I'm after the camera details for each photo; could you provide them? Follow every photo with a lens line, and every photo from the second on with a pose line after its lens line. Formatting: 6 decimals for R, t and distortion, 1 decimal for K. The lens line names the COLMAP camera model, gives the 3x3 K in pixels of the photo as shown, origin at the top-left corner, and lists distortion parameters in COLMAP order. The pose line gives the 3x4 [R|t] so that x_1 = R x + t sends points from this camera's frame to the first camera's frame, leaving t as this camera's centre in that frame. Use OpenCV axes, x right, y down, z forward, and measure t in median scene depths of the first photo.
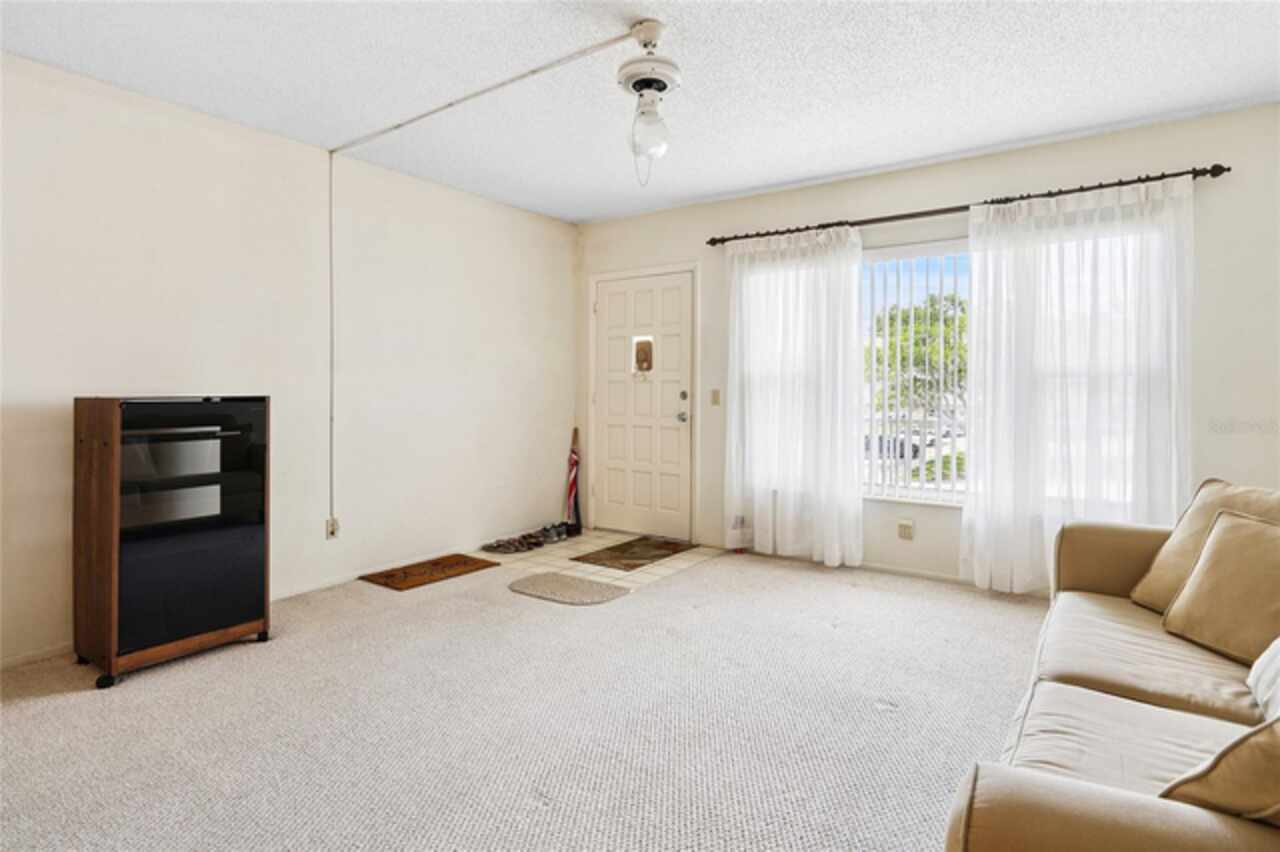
lens RADIAL K [[670.1, 0, 642.1], [0, 670.1, 390.5], [0, 0, 1]] dist [0.004679, 0.000230]
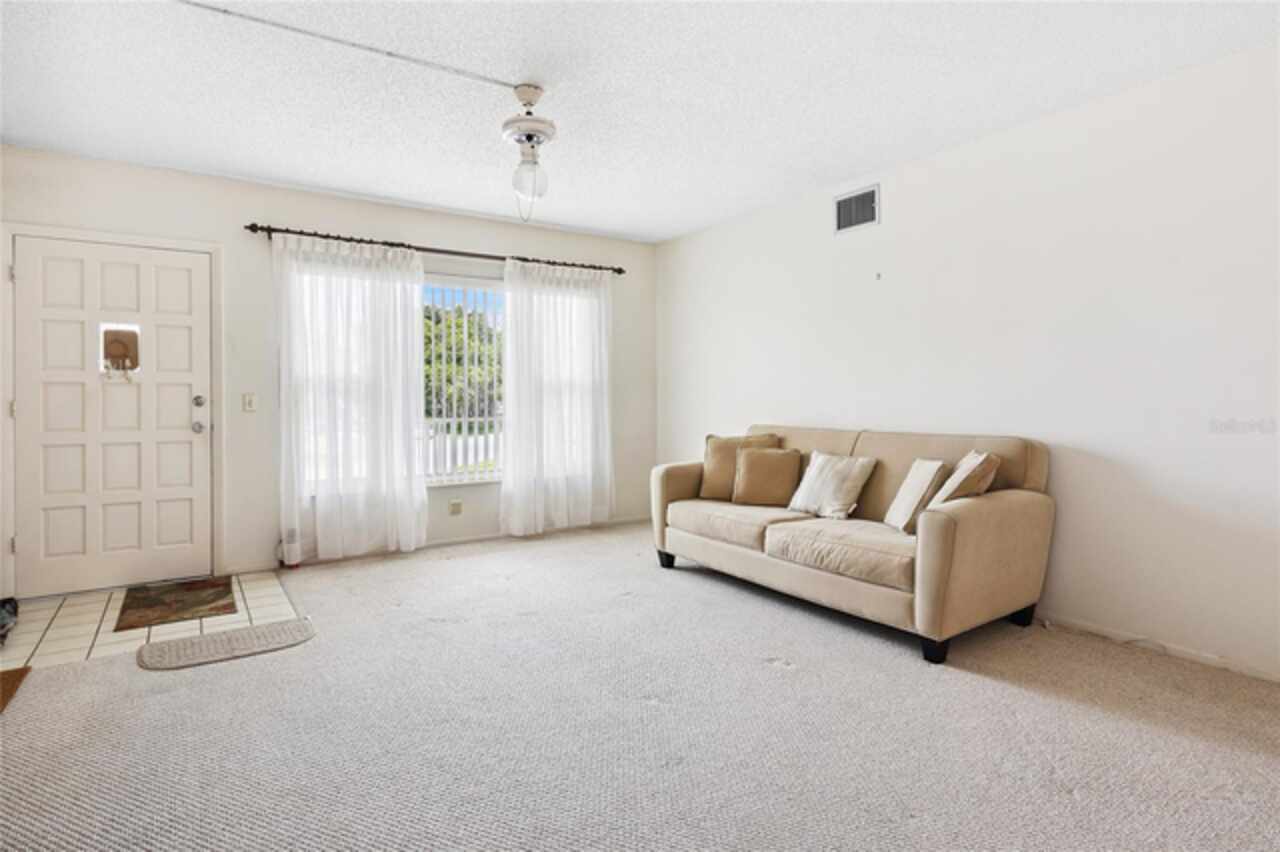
lens RADIAL K [[670.1, 0, 642.1], [0, 670.1, 390.5], [0, 0, 1]] dist [0.004679, 0.000230]
pose [[0.373035, -0.001066, 0.927816, -0.556616], [0.002672, 0.999996, 0.000075, -0.005366], [-0.927813, 0.002451, 0.373037, 0.200631]]
